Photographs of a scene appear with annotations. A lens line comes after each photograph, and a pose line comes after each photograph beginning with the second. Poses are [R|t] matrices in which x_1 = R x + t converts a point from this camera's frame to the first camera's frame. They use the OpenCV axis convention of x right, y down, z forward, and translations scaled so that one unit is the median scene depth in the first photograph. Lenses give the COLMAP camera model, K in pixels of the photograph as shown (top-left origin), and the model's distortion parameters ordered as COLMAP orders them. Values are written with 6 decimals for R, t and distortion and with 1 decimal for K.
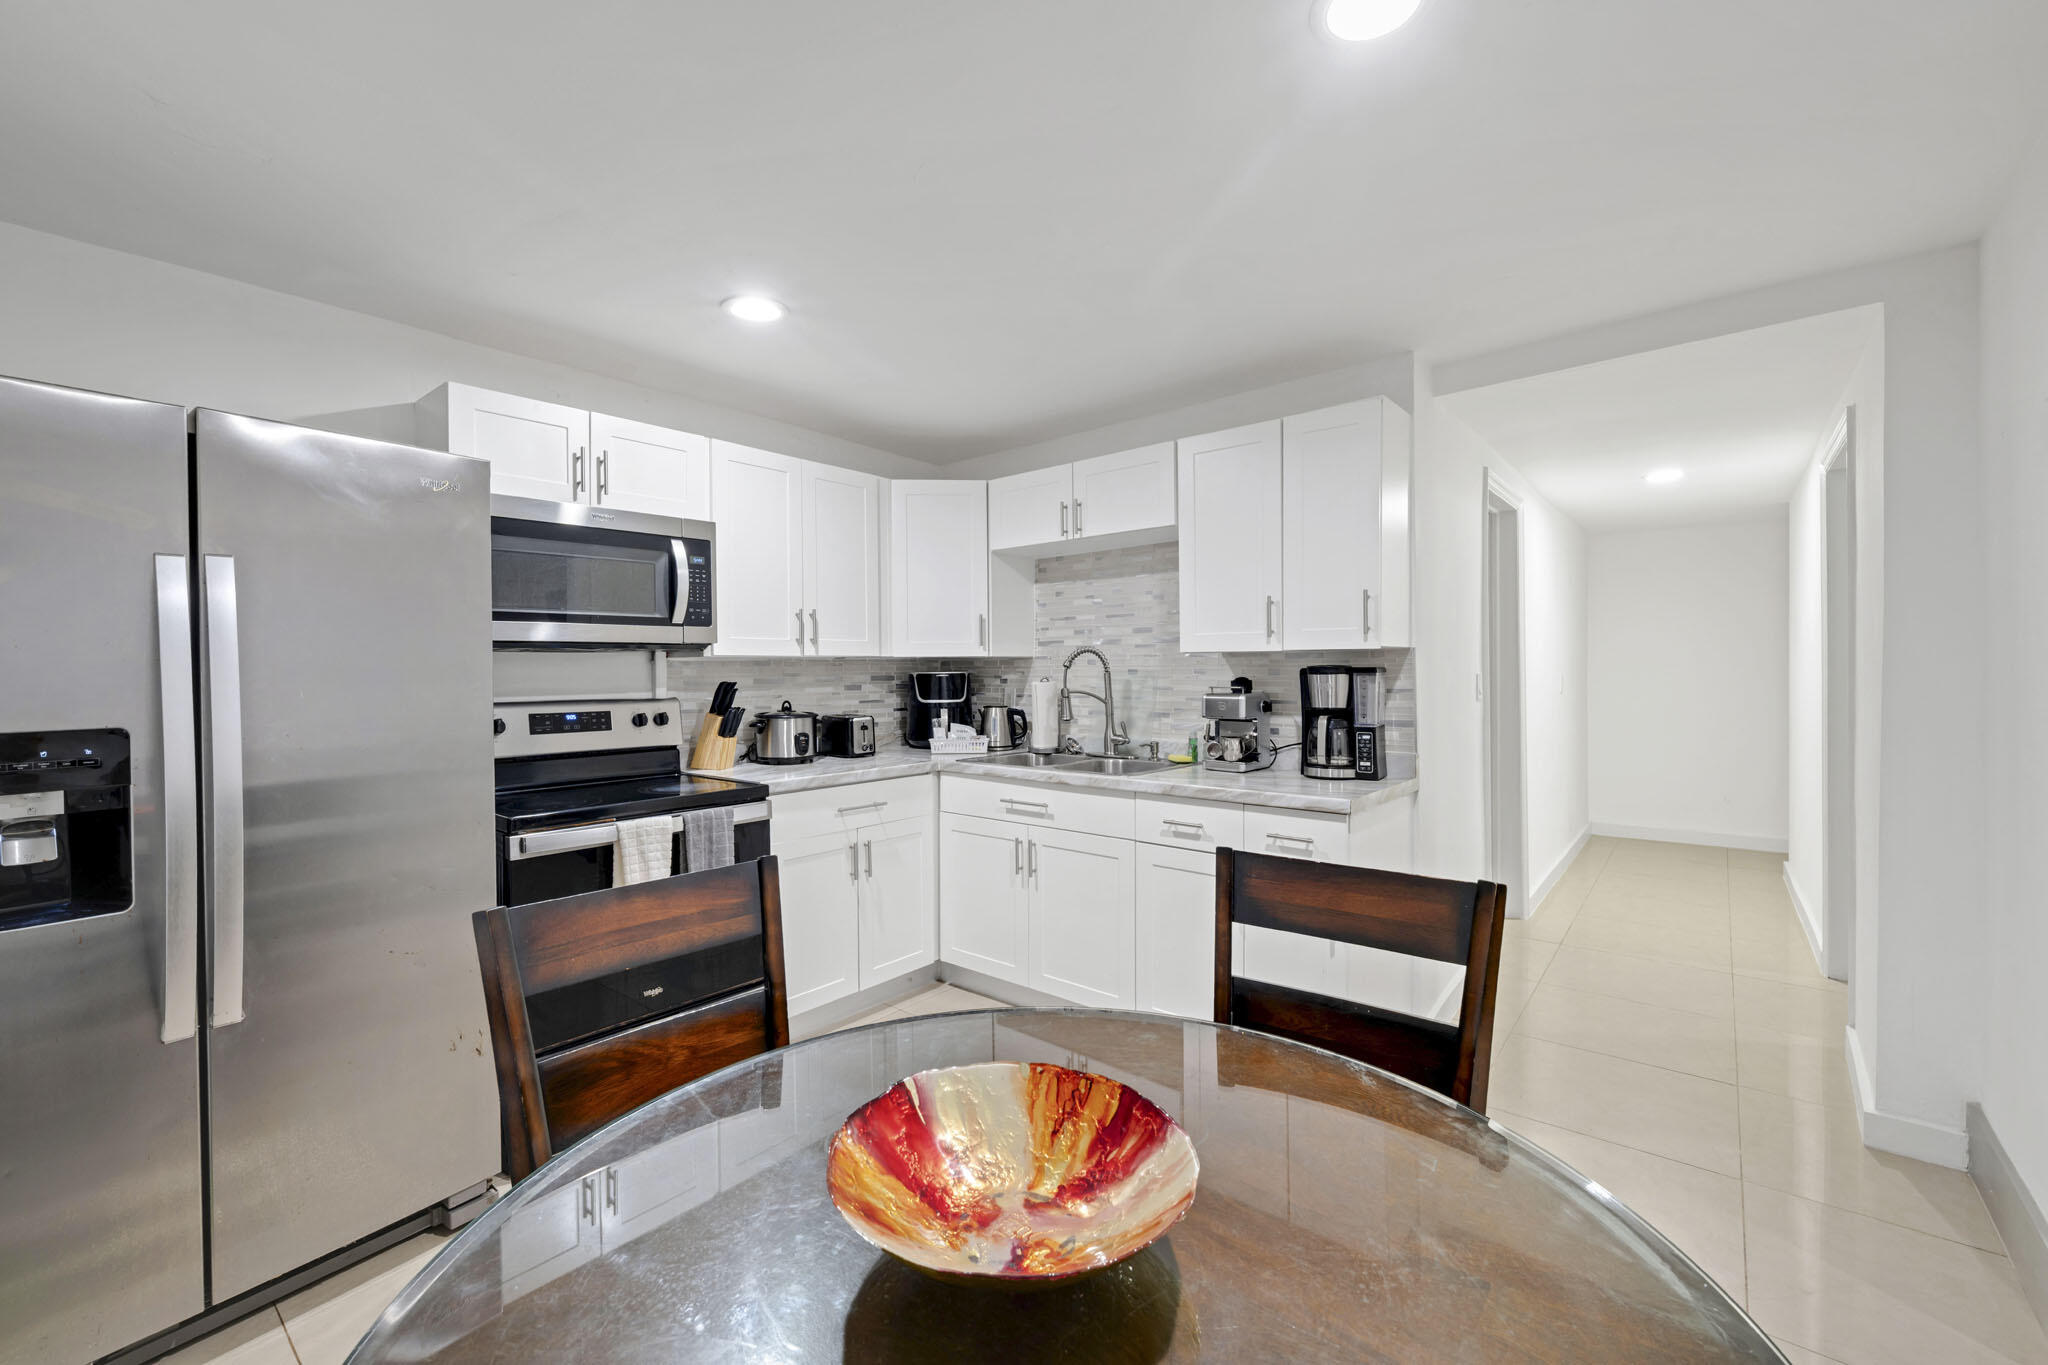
lens RADIAL K [[842.9, 0, 1034.2], [0, 842.9, 678.1], [0, 0, 1]] dist [-0.000842, -0.000079]
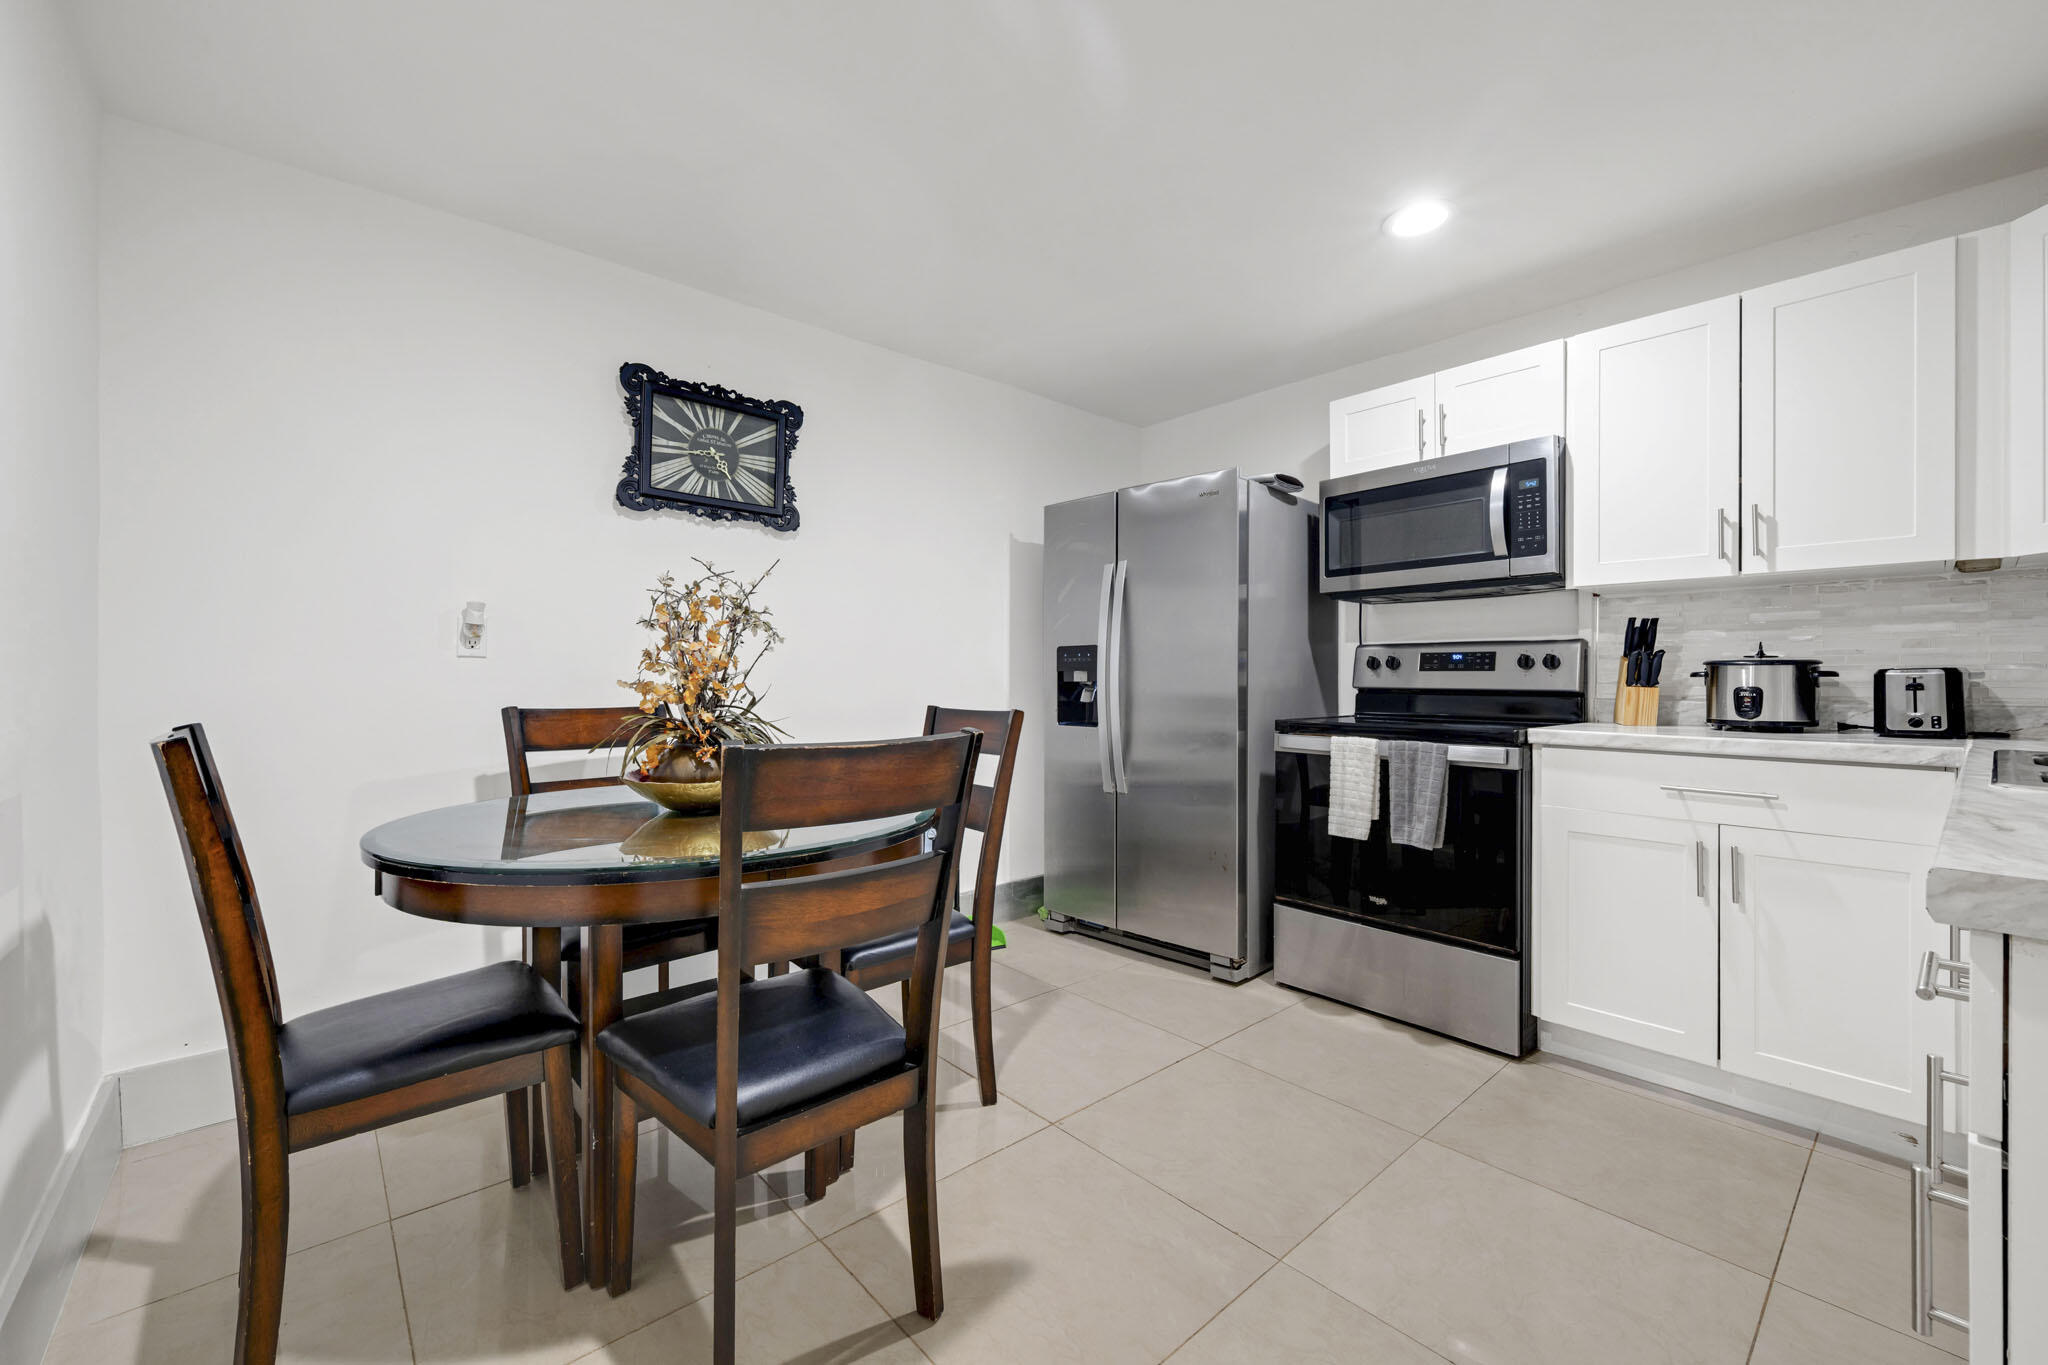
lens RADIAL K [[805.9, 0, 1036.4], [0, 805.9, 675.8], [0, 0, 1]] dist [-0.002553, -0.000140]
pose [[-0.156619, 0.007183, -0.987633, 0.546351], [-0.008990, 0.999922, 0.008698, 0.064771], [0.987618, 0.010241, -0.156542, 0.612477]]
